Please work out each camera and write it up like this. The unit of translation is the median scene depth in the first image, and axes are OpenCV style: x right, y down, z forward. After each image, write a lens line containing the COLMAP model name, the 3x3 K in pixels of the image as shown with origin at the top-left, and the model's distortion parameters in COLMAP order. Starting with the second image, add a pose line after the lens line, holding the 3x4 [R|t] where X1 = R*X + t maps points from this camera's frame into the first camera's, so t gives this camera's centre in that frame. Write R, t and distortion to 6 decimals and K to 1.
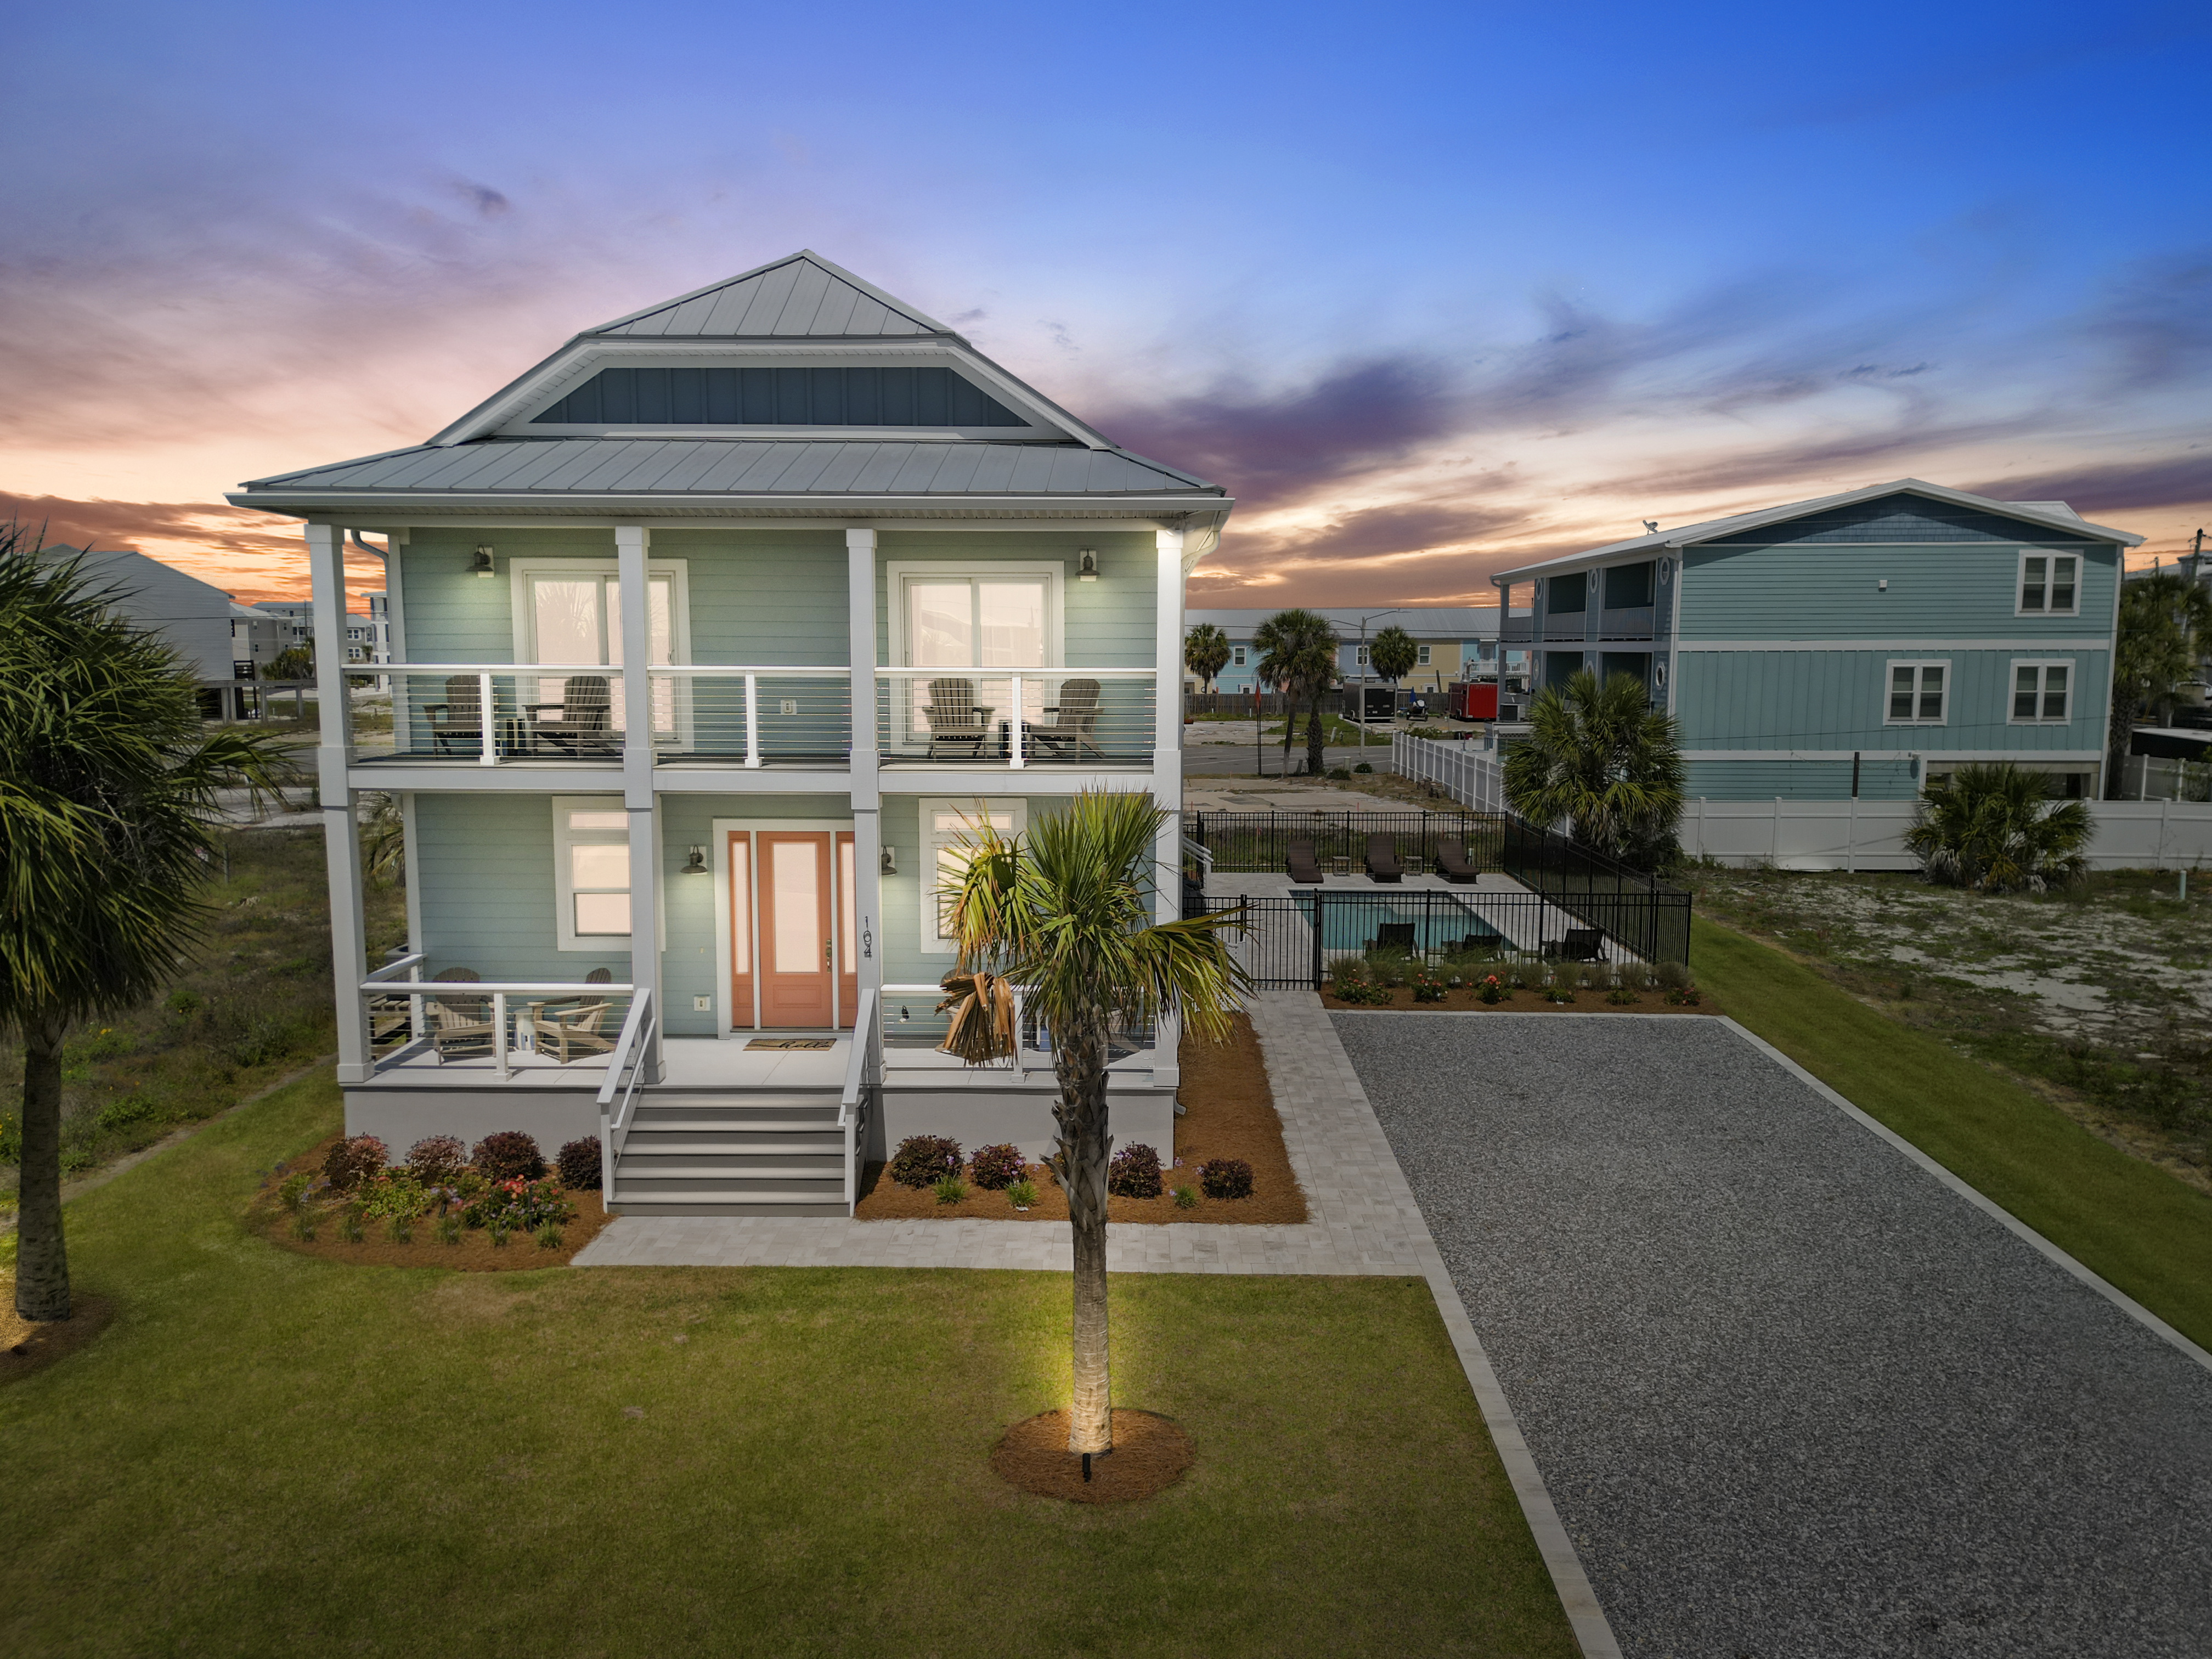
lens RADIAL K [[1551.7, 0, 1106.0], [0, 1551.7, 829.5], [0, 0, 1]] dist [0.068315, -0.060134]
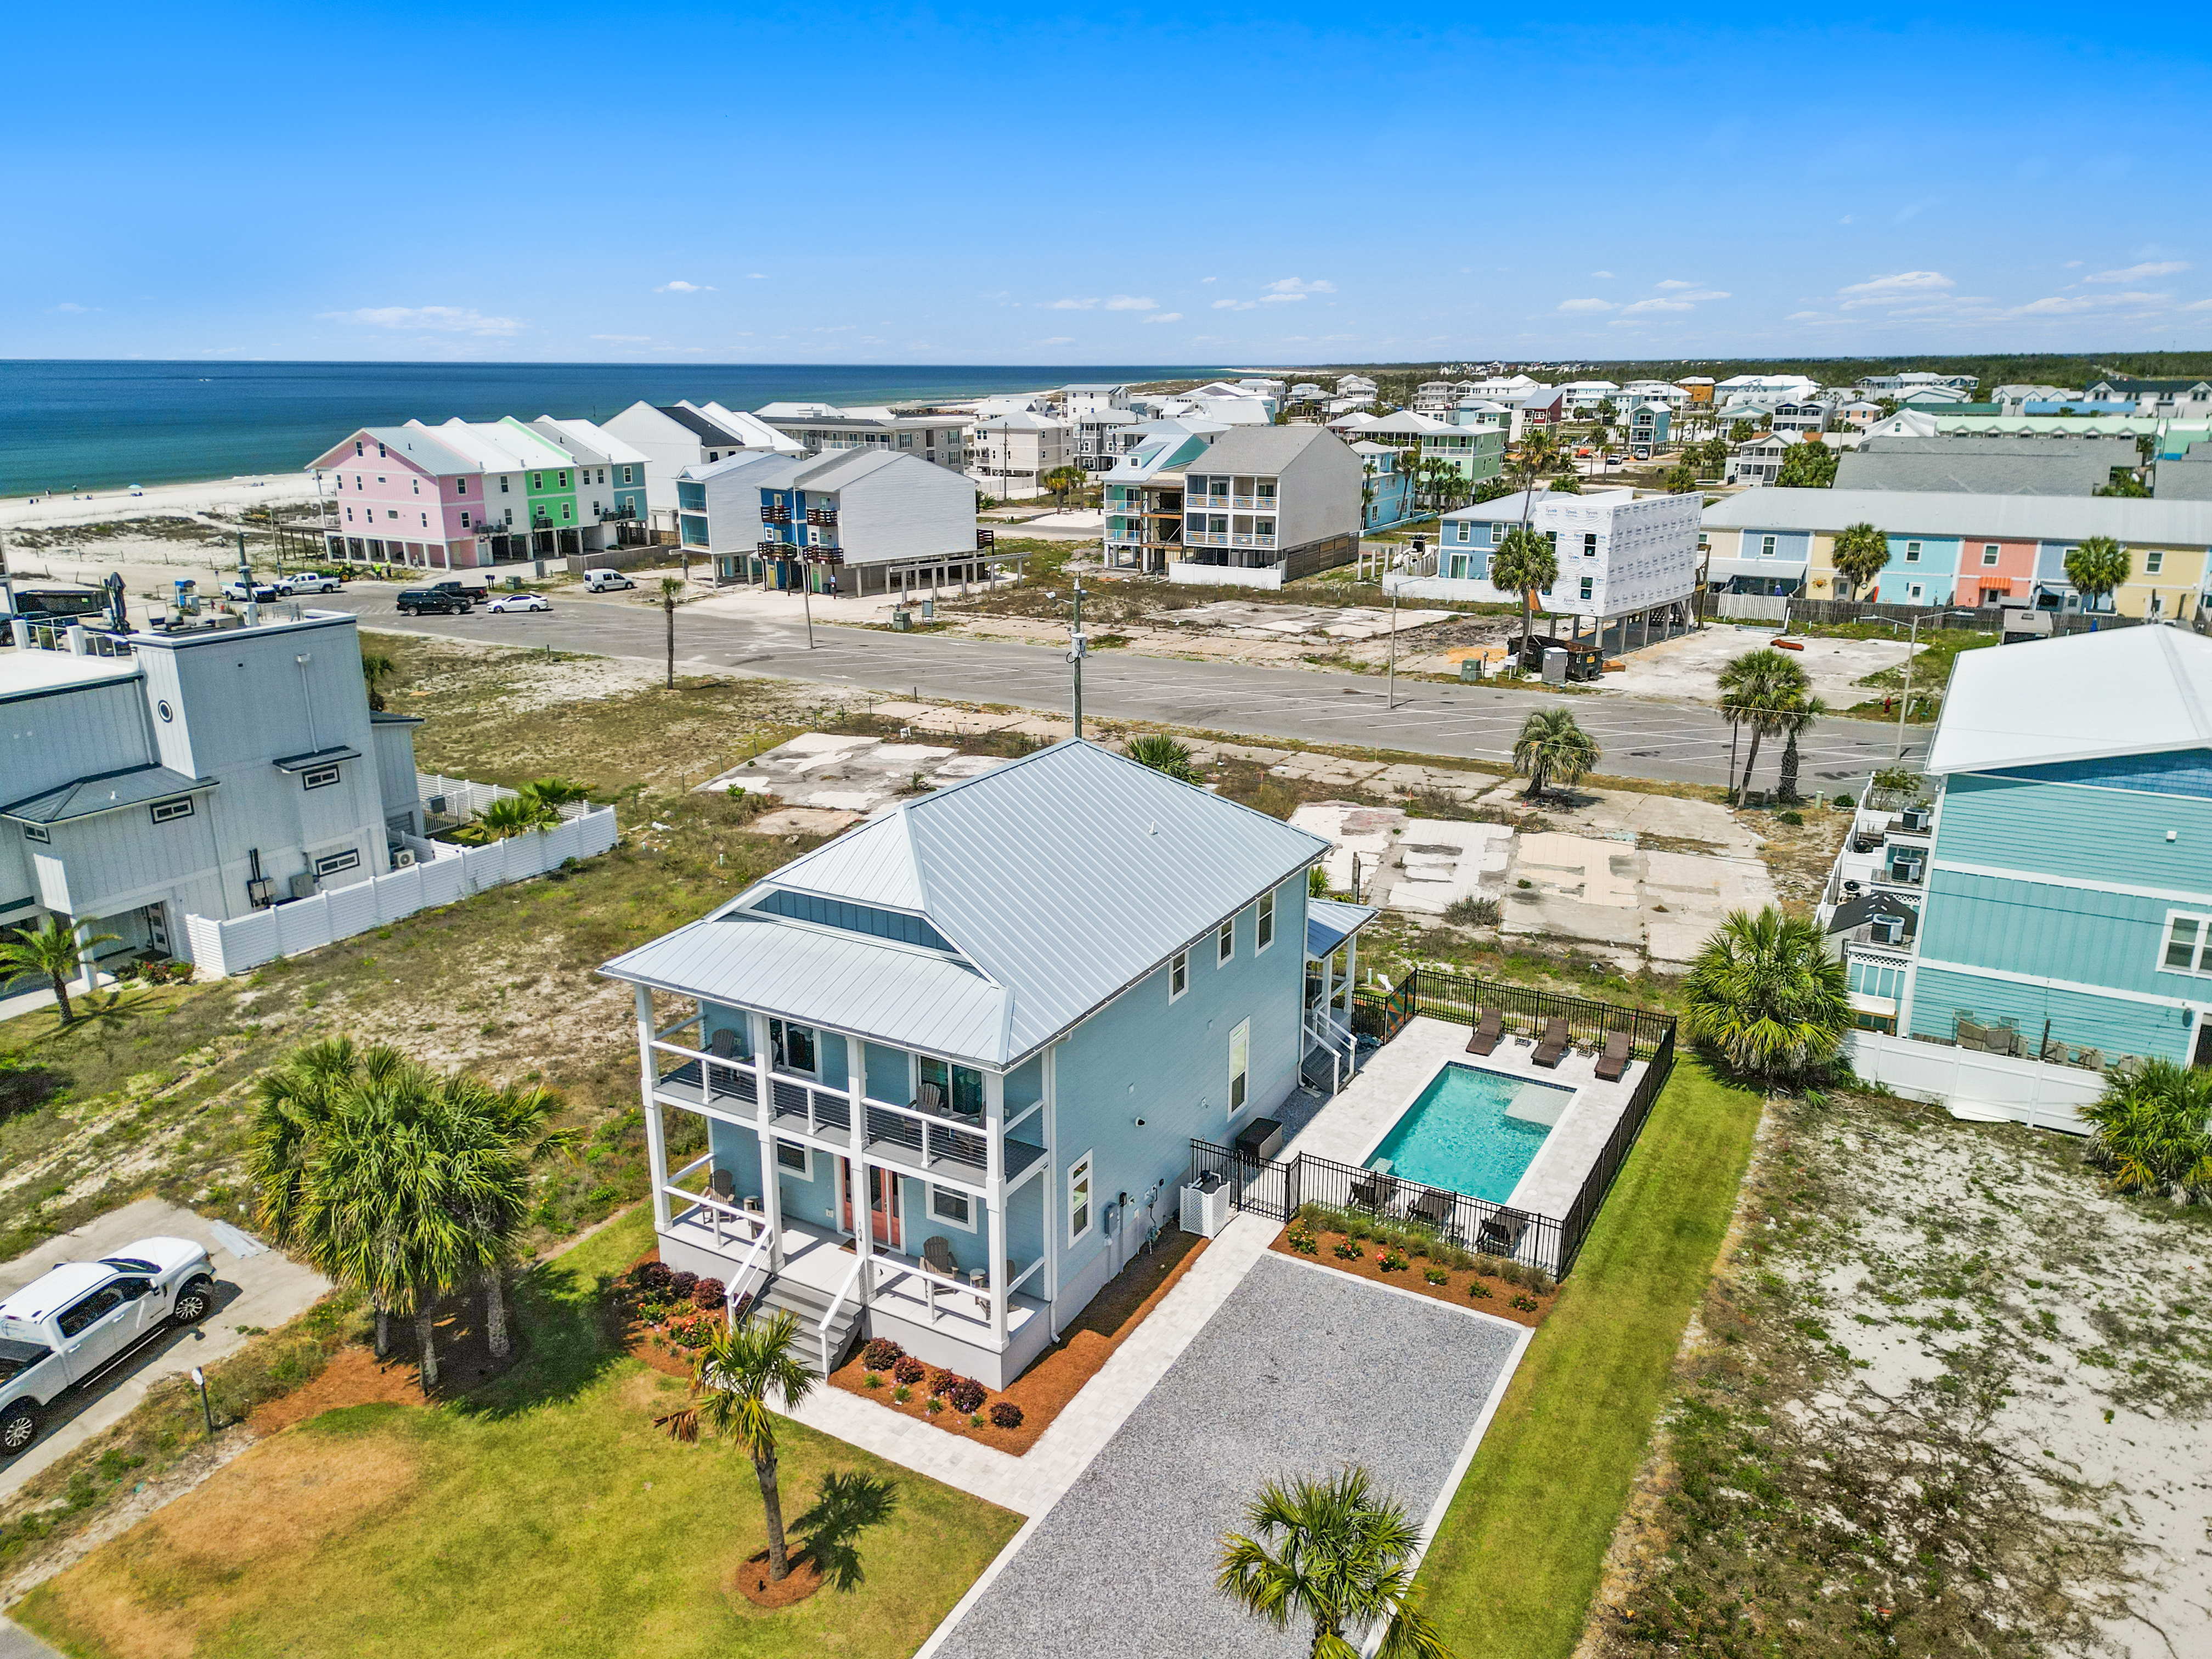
lens RADIAL K [[1560.0, 0, 1106.0], [0, 1560.0, 829.5], [0, 0, 1]] dist [0.070135, -0.064275]
pose [[0.881271, 0.132314, -0.453711, 0.604874], [-0.053587, 0.981794, 0.182232, -0.514884], [0.469563, -0.136283, 0.872317, -0.297352]]
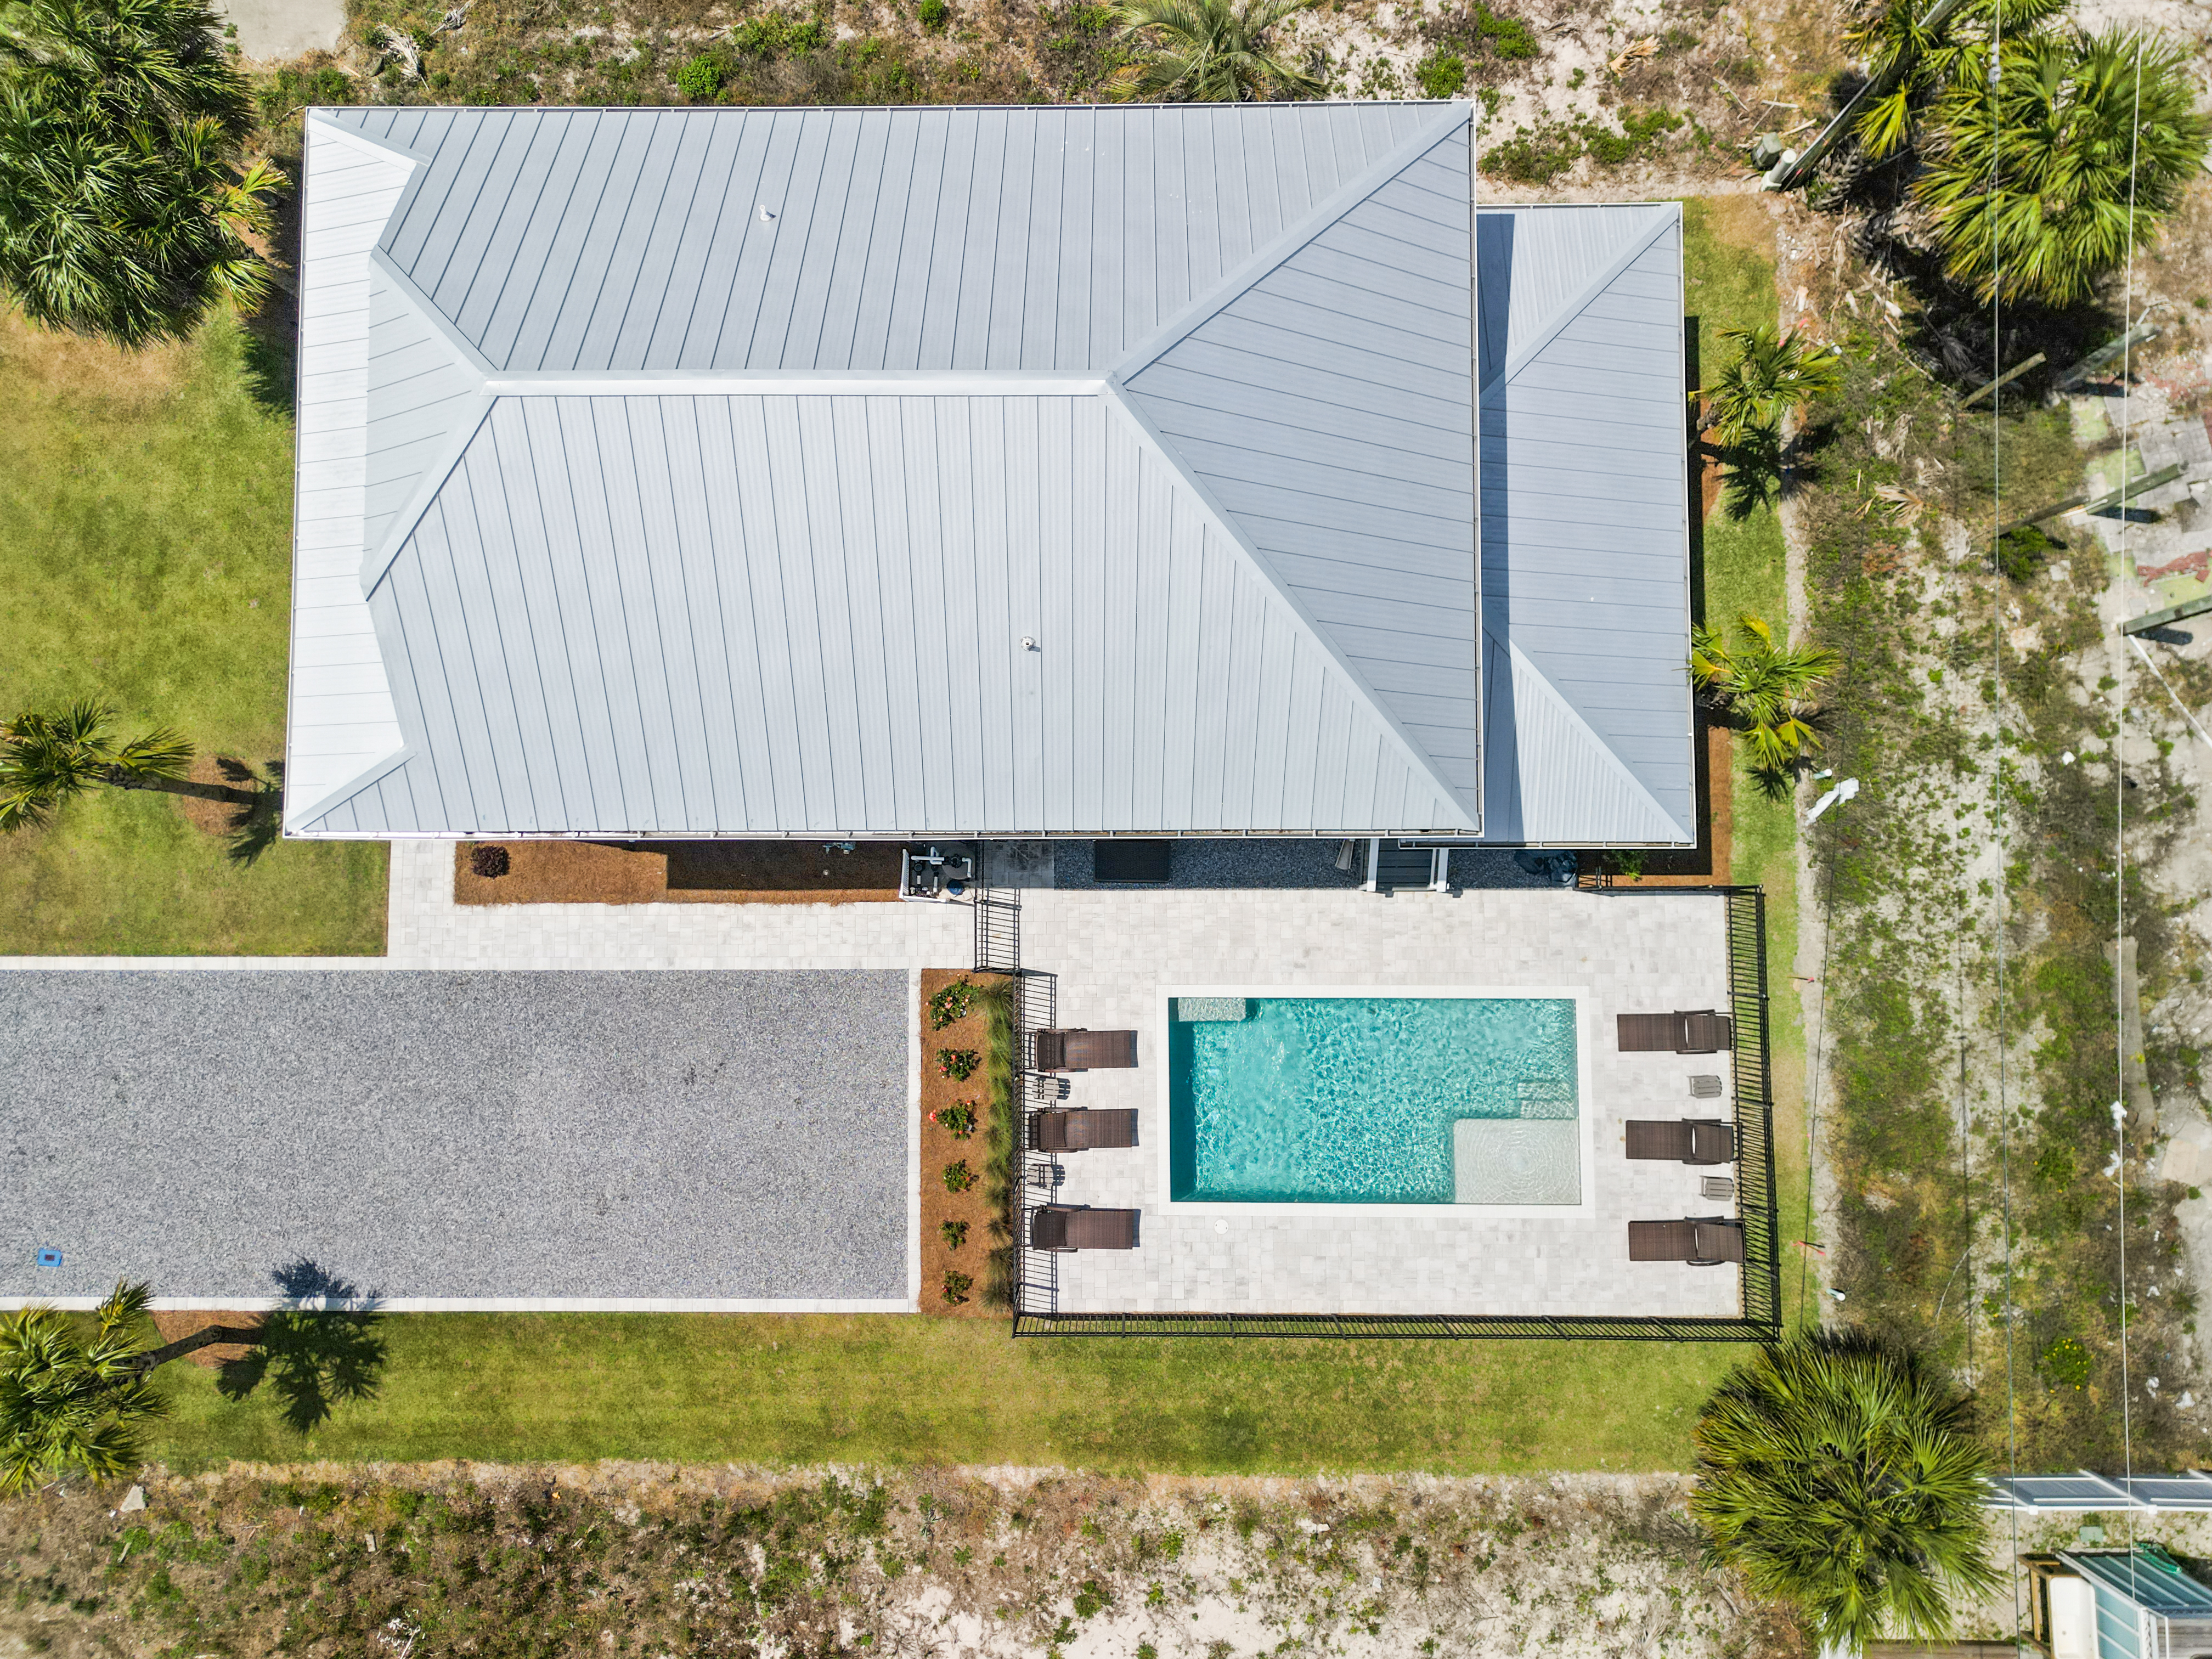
lens RADIAL K [[1551.7, 0, 1106.0], [0, 1551.7, 829.5], [0, 0, 1]] dist [0.068315, -0.060134]
pose [[0.023557, 0.997390, -0.068251, 0.116281], [-0.105209, 0.070364, 0.991958, -1.027158], [0.994171, -0.016187, 0.106592, 0.978147]]
